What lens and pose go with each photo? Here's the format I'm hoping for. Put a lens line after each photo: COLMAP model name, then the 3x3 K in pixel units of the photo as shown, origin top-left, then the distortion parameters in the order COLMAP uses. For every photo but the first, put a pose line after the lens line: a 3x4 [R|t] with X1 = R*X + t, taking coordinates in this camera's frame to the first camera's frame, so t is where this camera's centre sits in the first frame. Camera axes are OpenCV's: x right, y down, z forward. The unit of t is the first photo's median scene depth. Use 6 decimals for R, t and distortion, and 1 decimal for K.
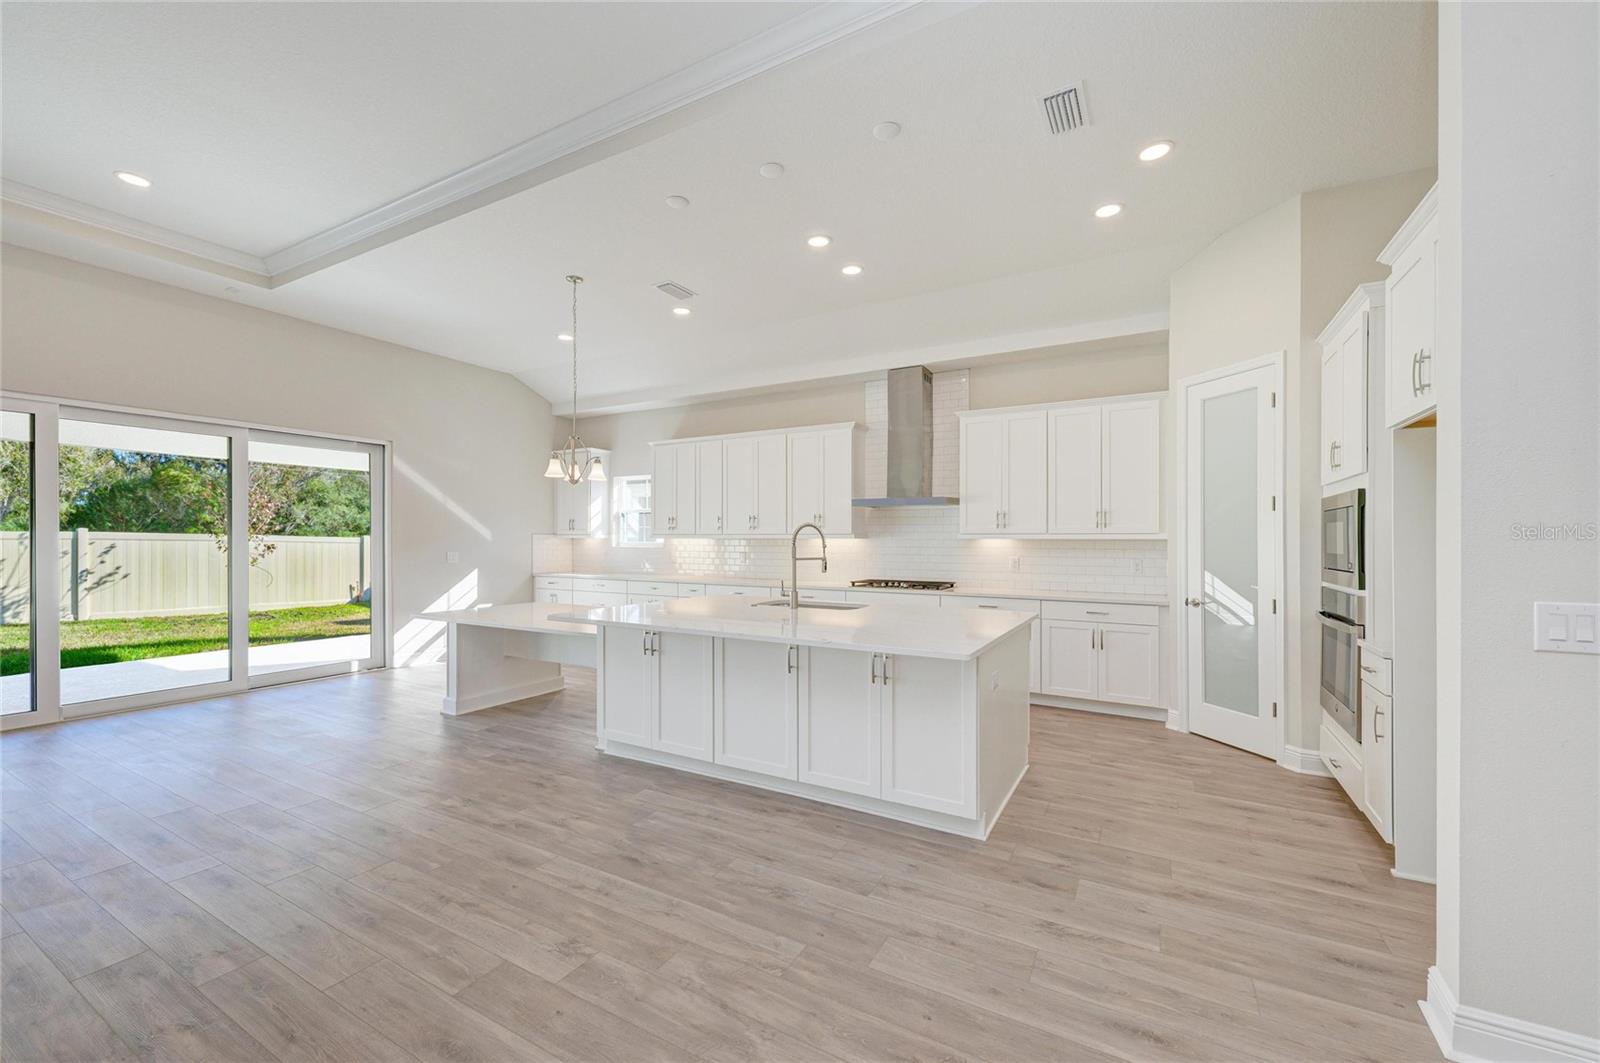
lens RADIAL K [[626.6, 0, 807.9], [0, 626.6, 548.5], [0, 0, 1]] dist [0.008394, -0.002584]
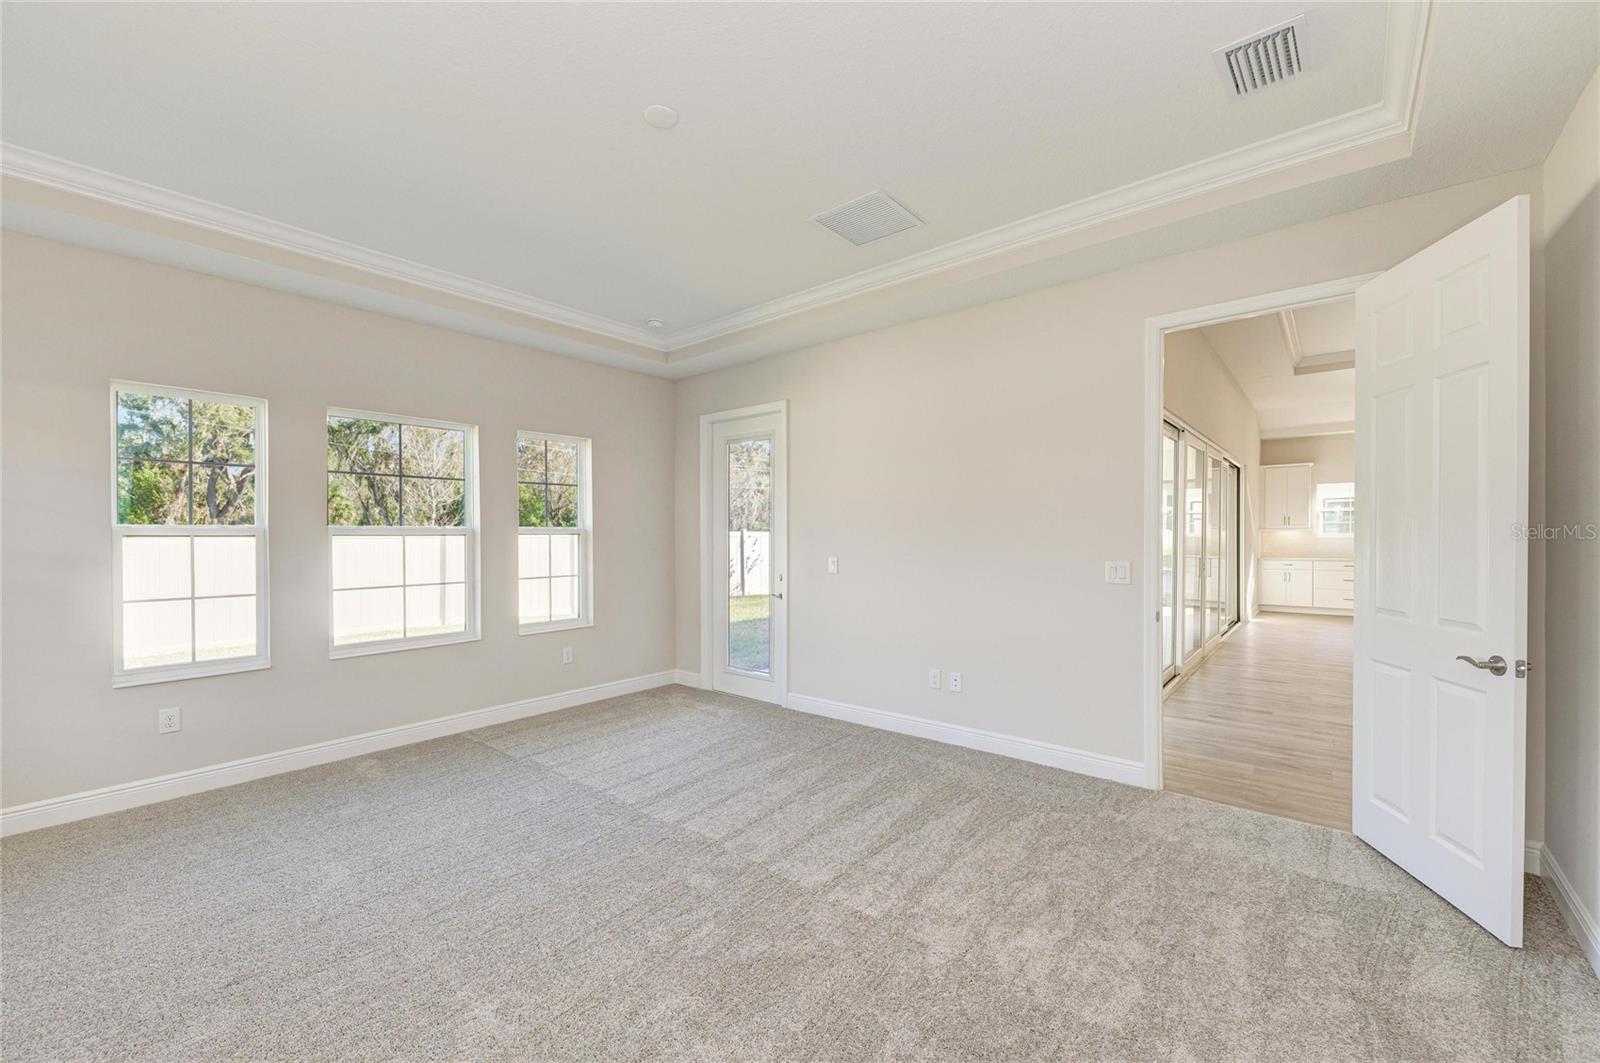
lens RADIAL K [[626.6, 0, 811.3], [0, 626.6, 543.4], [0, 0, 1]] dist [0.008394, -0.002584]
pose [[0.979930, -0.005237, -0.199271, -2.250271], [0.004333, 0.999978, -0.004973, 0.023006], [0.199293, 0.004009, 0.979932, -1.040722]]
